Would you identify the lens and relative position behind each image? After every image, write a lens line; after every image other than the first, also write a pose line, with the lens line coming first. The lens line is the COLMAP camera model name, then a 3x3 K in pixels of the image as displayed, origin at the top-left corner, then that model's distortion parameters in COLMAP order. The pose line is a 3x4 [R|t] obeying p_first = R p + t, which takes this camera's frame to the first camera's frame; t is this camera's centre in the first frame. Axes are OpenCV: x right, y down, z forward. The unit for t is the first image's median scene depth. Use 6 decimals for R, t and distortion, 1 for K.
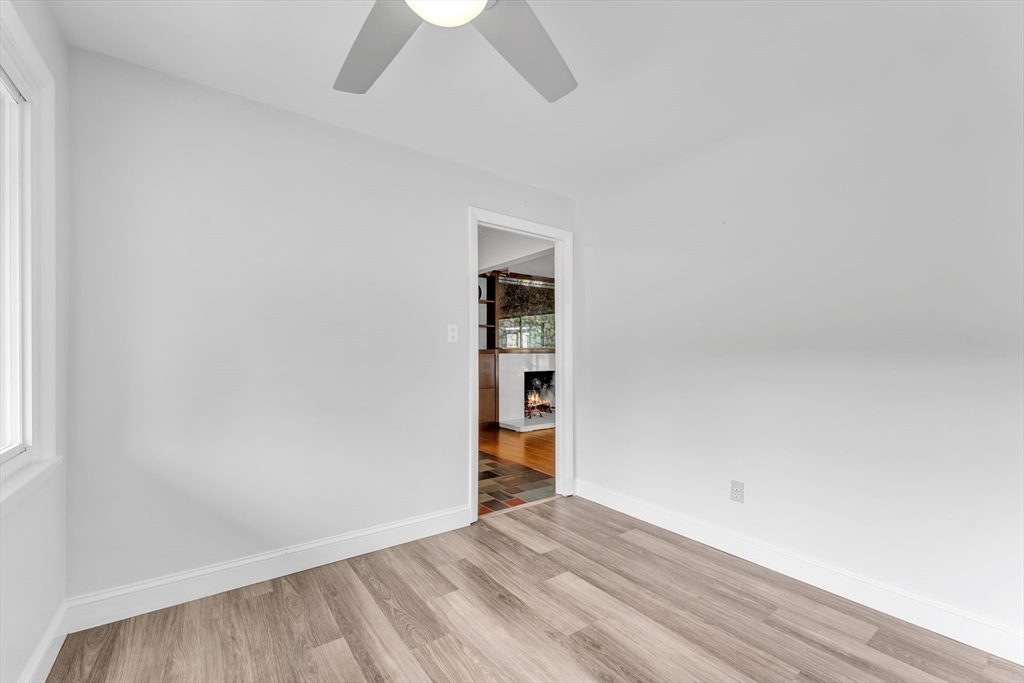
lens RADIAL K [[422.5, 0, 511.4], [0, 422.5, 343.9], [0, 0, 1]] dist [-0.001958, -0.000006]
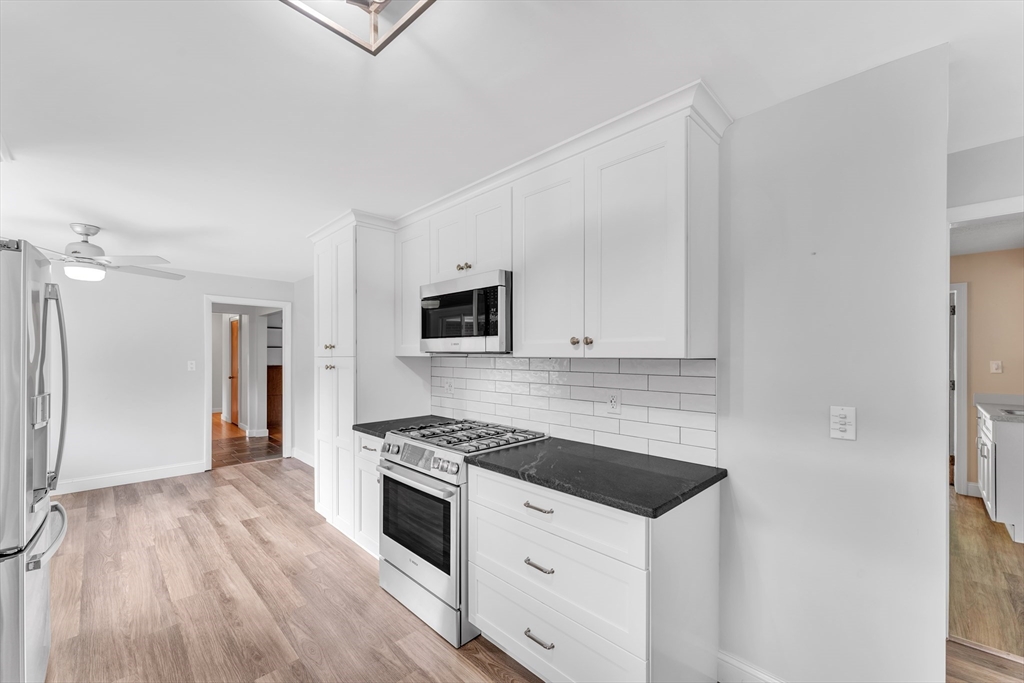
lens RADIAL K [[418.2, 0, 512.8], [0, 418.2, 350.9], [0, 0, 1]] dist [0.001652, 0.000187]
pose [[0.987913, 0.003677, 0.154963, 1.063135], [-0.005185, 0.999943, 0.009331, -0.126915], [-0.154920, -0.010022, 0.987876, -1.108797]]
